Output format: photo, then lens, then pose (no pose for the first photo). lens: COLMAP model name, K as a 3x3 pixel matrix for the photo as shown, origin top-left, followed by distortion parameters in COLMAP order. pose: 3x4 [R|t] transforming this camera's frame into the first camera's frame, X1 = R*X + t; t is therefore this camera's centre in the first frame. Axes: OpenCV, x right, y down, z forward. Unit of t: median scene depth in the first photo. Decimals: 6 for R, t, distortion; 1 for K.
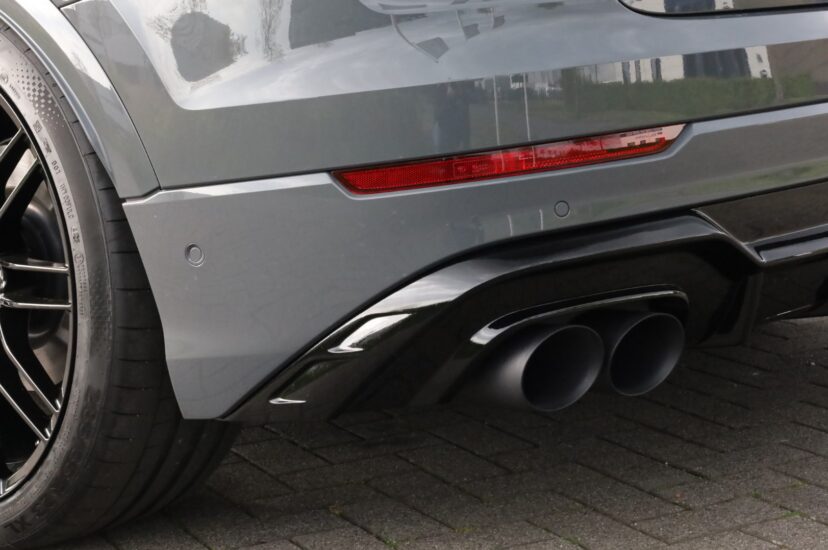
lens RADIAL K [[1795.0, 0, 410.5], [0, 1795.0, 278.4], [0, 0, 1]] dist [-0.064750, 0.000000]
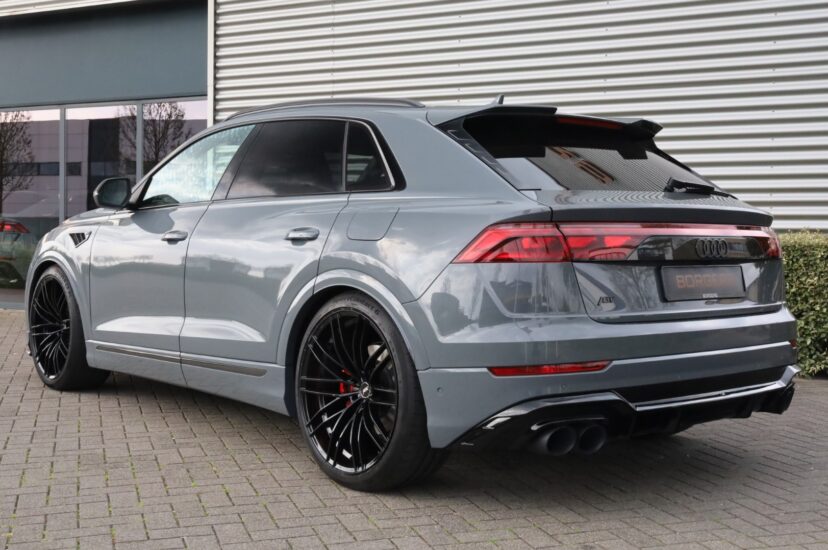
lens RADIAL K [[1006.5, 0, 416.1], [0, 1006.5, 273.2], [0, 0, 1]] dist [-0.011659, 0.000000]
pose [[0.987168, 0.070234, -0.143407, 0.062713], [-0.087598, 0.989072, -0.118592, -0.005078], [0.133510, 0.129633, 0.982533, -0.640258]]
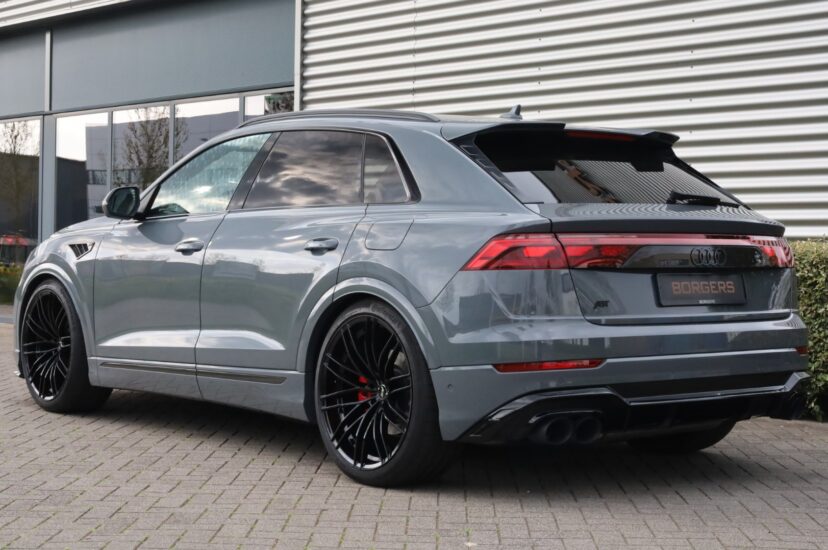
lens RADIAL K [[1404.8, 0, 445.9], [0, 1404.8, 279.1], [0, 0, 1]] dist [0.026139, 0.000000]
pose [[0.985859, 0.067402, -0.153424, 0.238141], [-0.088341, 0.987031, -0.134033, 0.129086], [0.142400, 0.145692, 0.979028, -1.455813]]
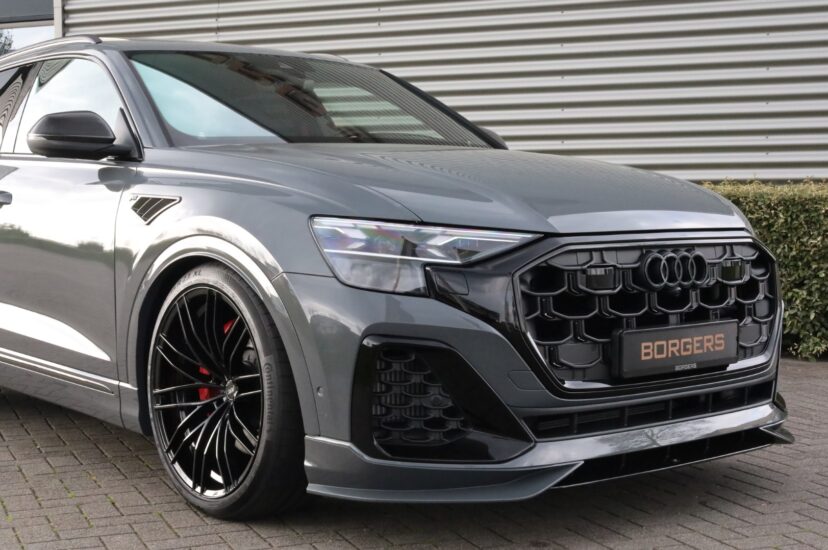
lens RADIAL K [[1321.2, 0, 414.4], [0, 1321.2, 273.2], [0, 0, 1]] dist [-0.009806, 0.000000]
pose [[0.995698, 0.052241, -0.076524, 0.078065], [-0.060149, 0.992654, -0.104976, 0.037875], [0.070478, 0.109127, 0.991526, -0.815612]]
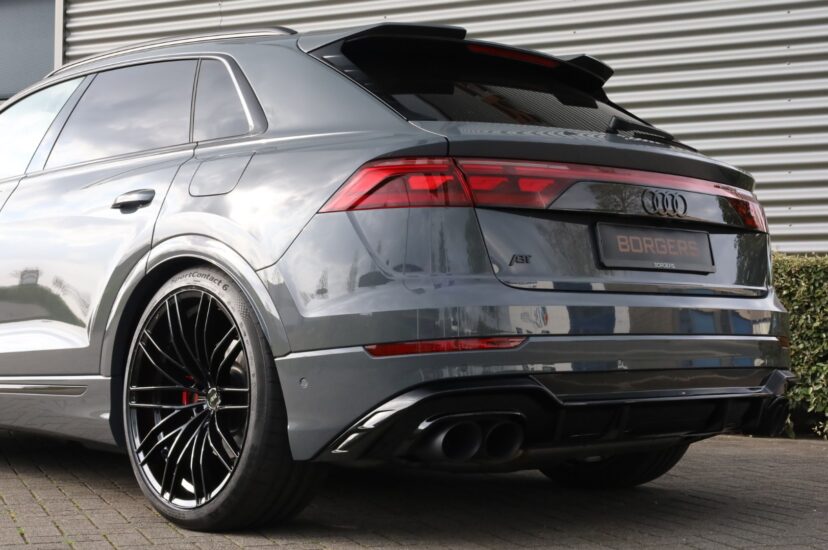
lens RADIAL K [[1349.6, 0, 414.7], [0, 1349.6, 274.0], [0, 0, 1]] dist [-0.012092, 0.000000]
pose [[0.992596, 0.054356, -0.108623, 0.184542], [-0.074941, 0.977838, -0.195491, 0.166263], [0.095590, 0.202184, 0.974671, -0.625268]]
